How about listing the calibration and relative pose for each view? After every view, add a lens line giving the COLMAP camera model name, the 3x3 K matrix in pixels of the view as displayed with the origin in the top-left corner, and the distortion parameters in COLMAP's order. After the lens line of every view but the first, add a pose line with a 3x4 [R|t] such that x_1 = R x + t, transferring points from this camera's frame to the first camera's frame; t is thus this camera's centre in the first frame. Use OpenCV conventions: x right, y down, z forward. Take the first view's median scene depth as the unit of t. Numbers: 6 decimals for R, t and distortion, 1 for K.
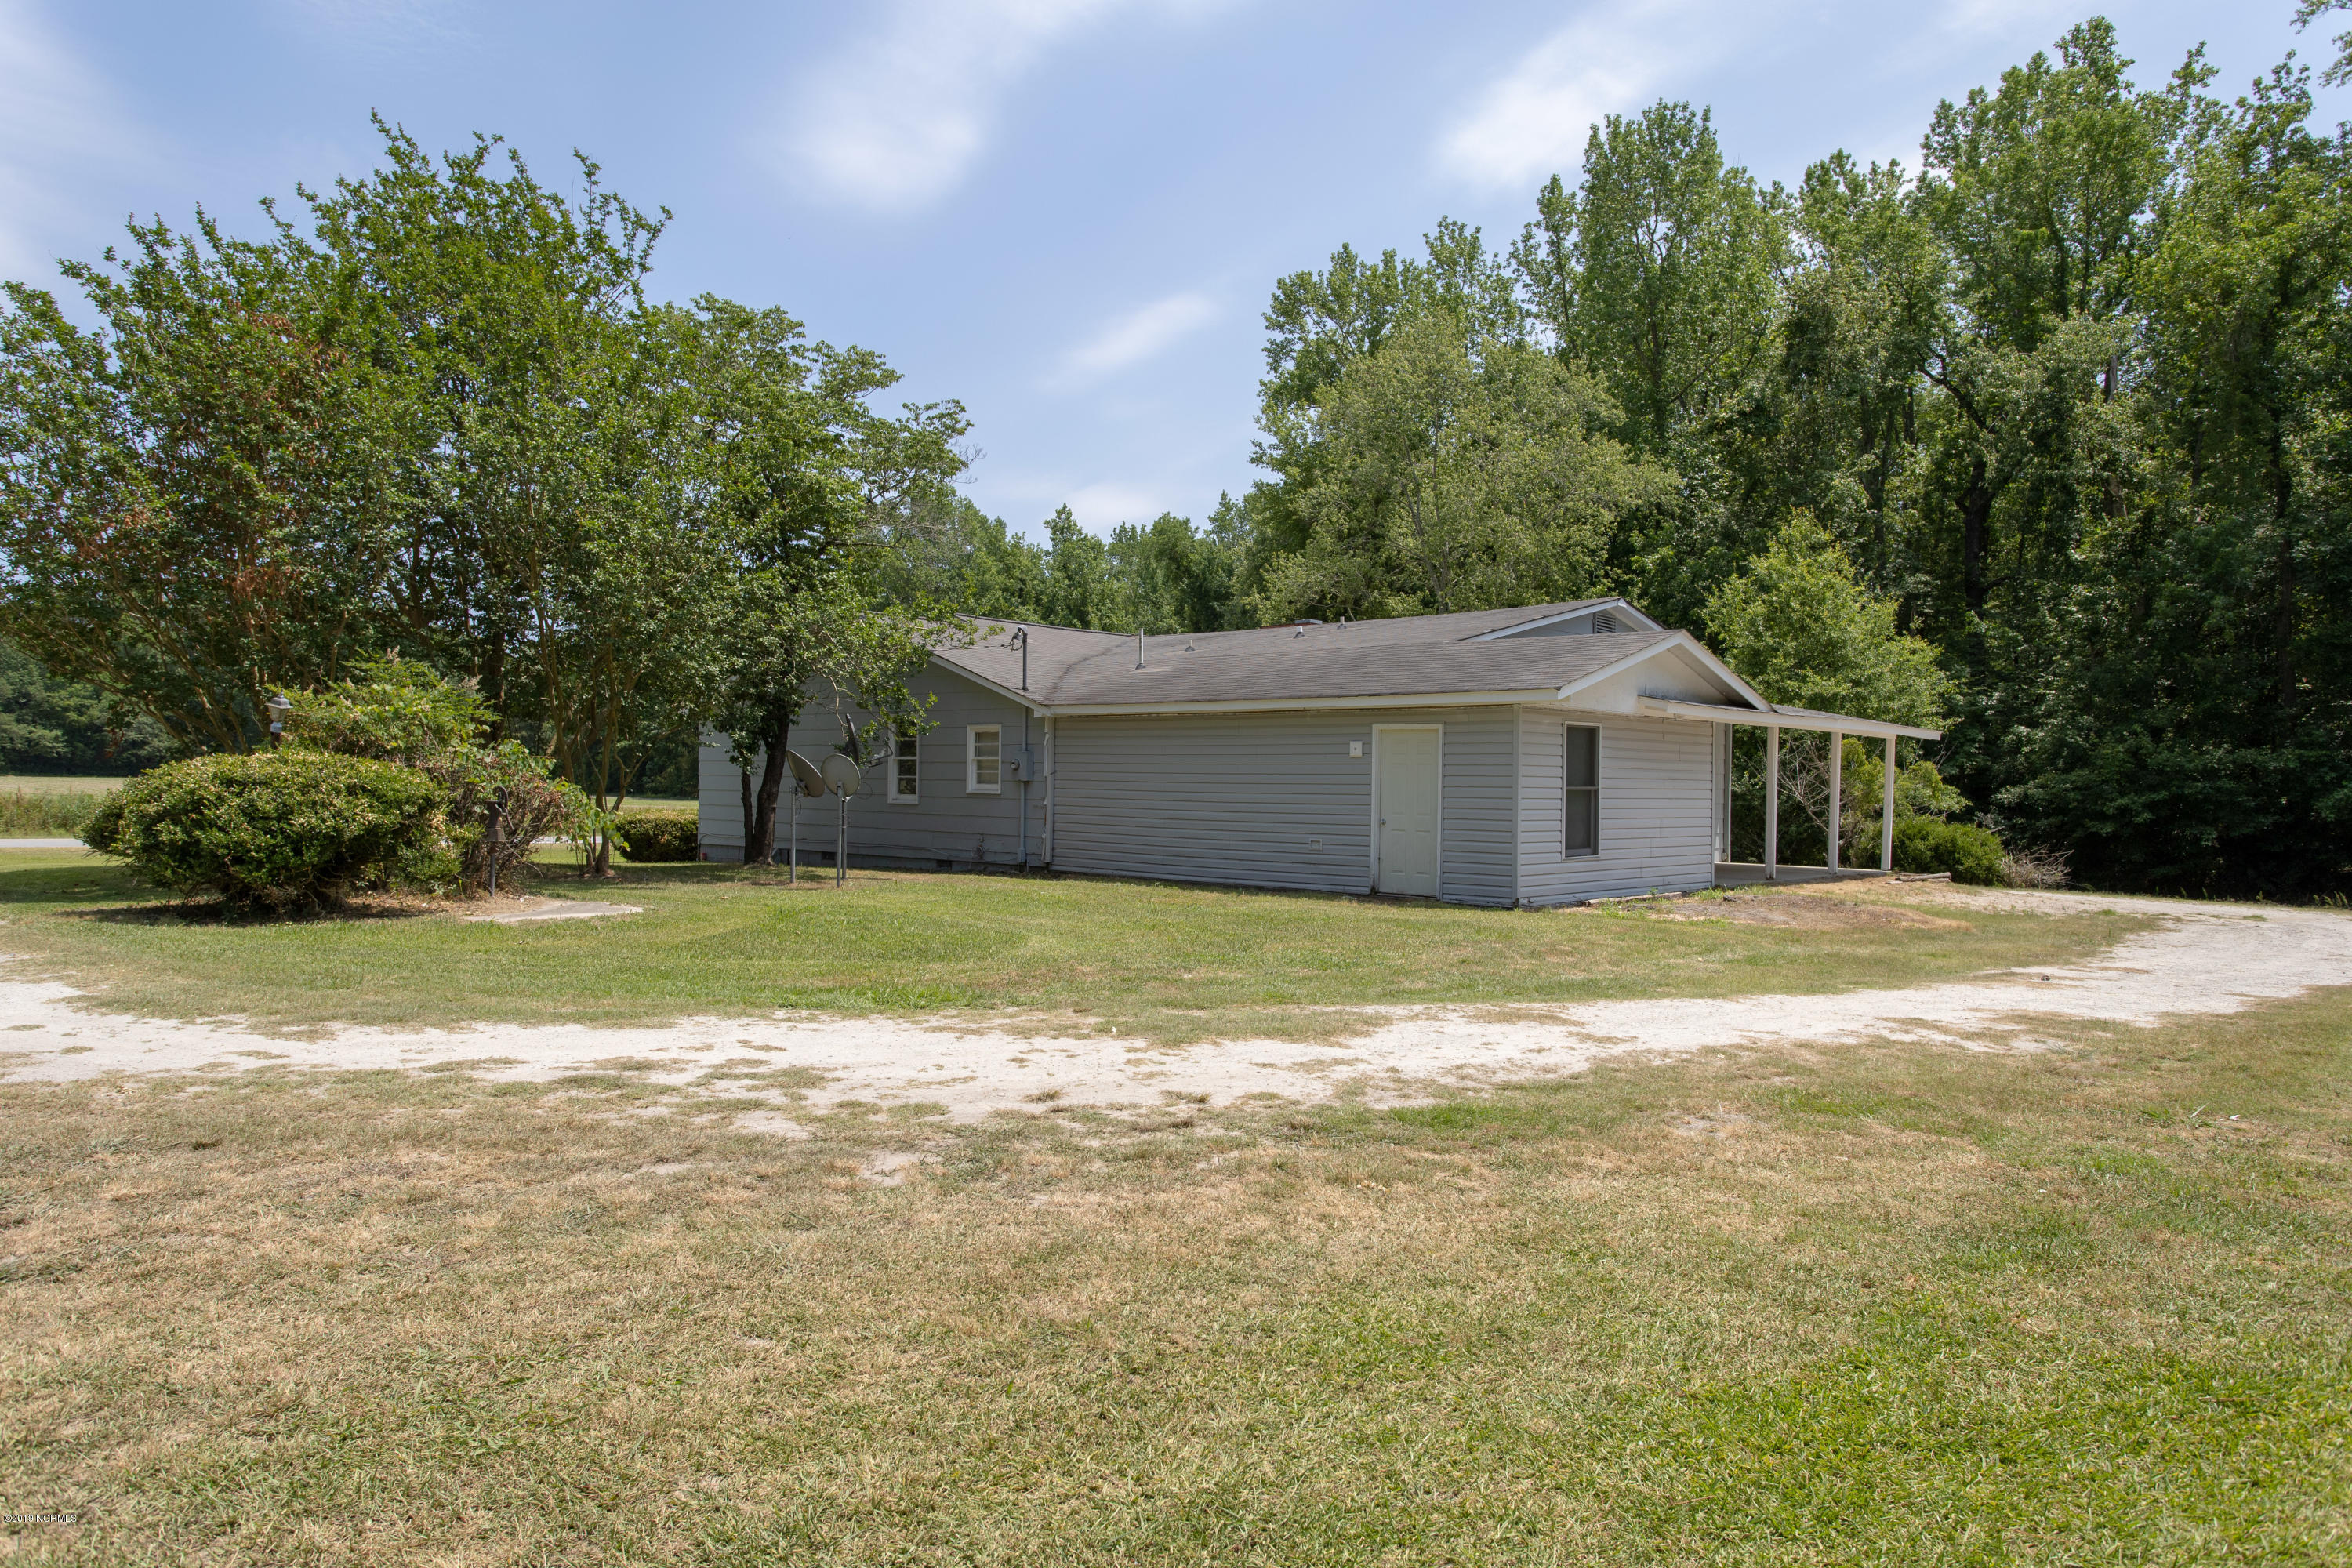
lens RADIAL K [[1575.3, 0, 1171.0], [0, 1575.3, 772.8], [0, 0, 1]] dist [0.004361, 0.009023]
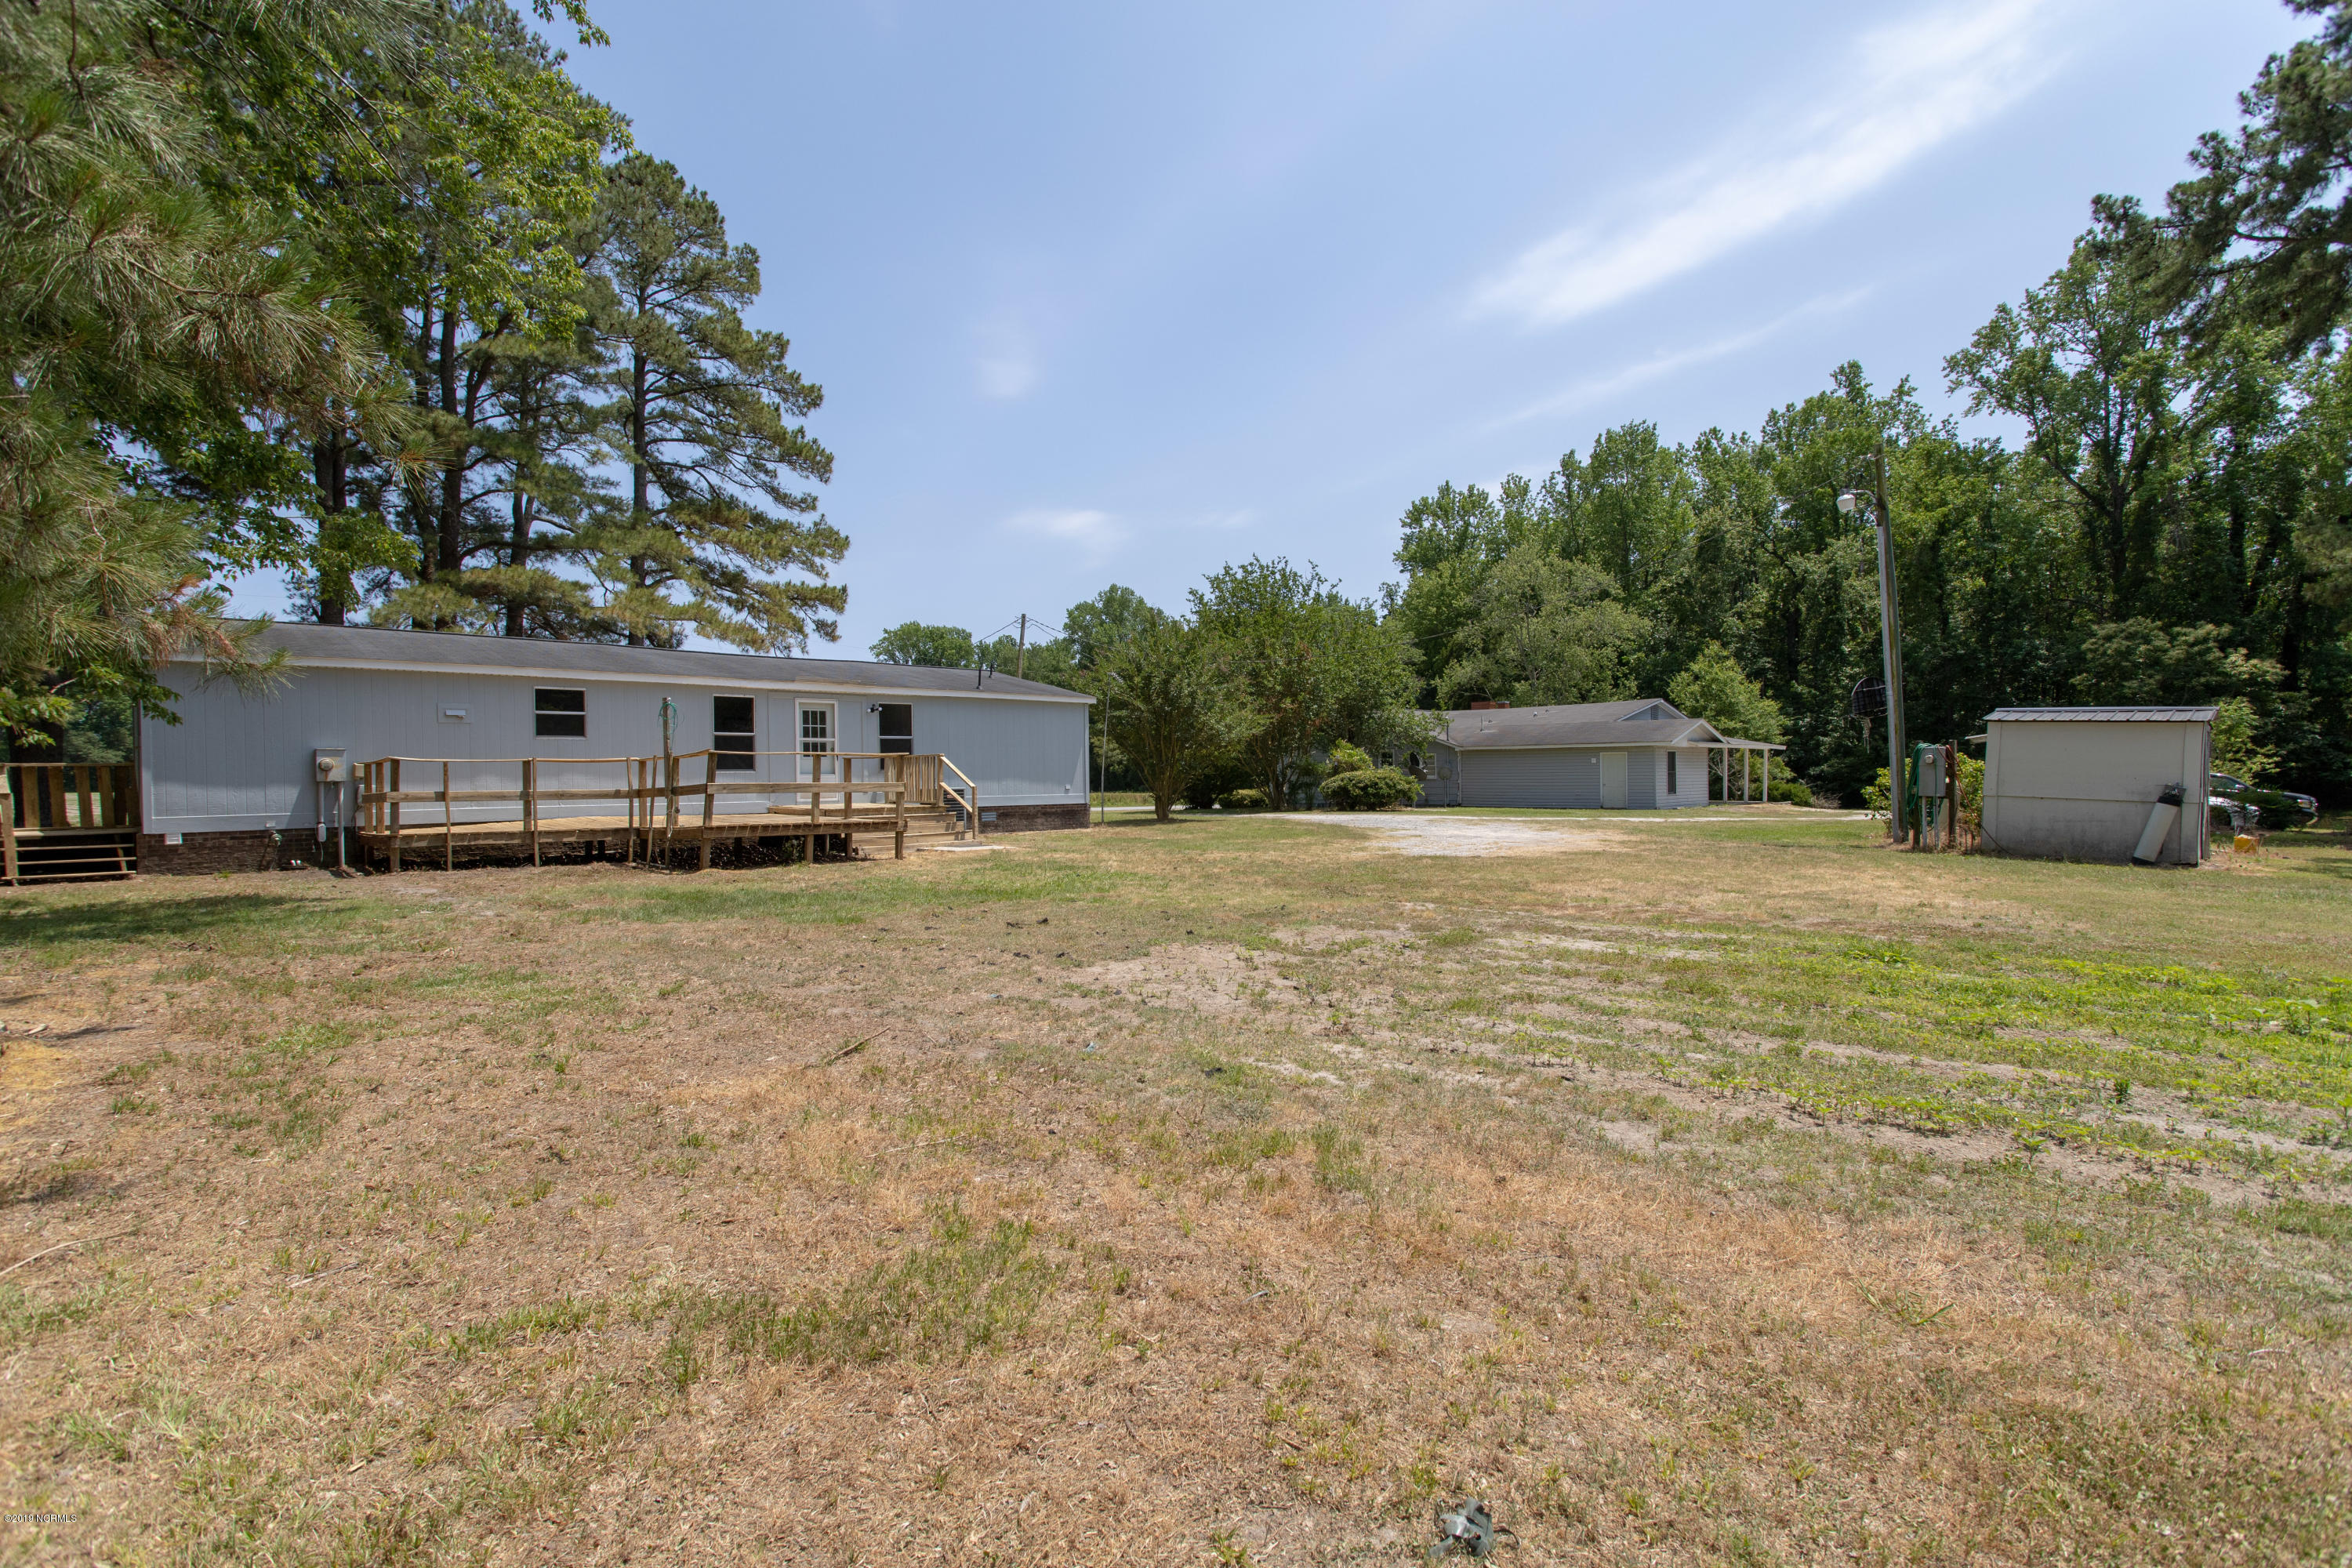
lens RADIAL K [[1118.7, 0, 1180.9], [0, 1118.7, 781.3], [0, 0, 1]] dist [-0.001731, 0.001718]
pose [[0.999472, -0.019984, -0.025609, -0.233774], [0.020292, 0.999724, 0.011804, -0.006073], [0.025366, -0.012317, 0.999602, -0.436962]]
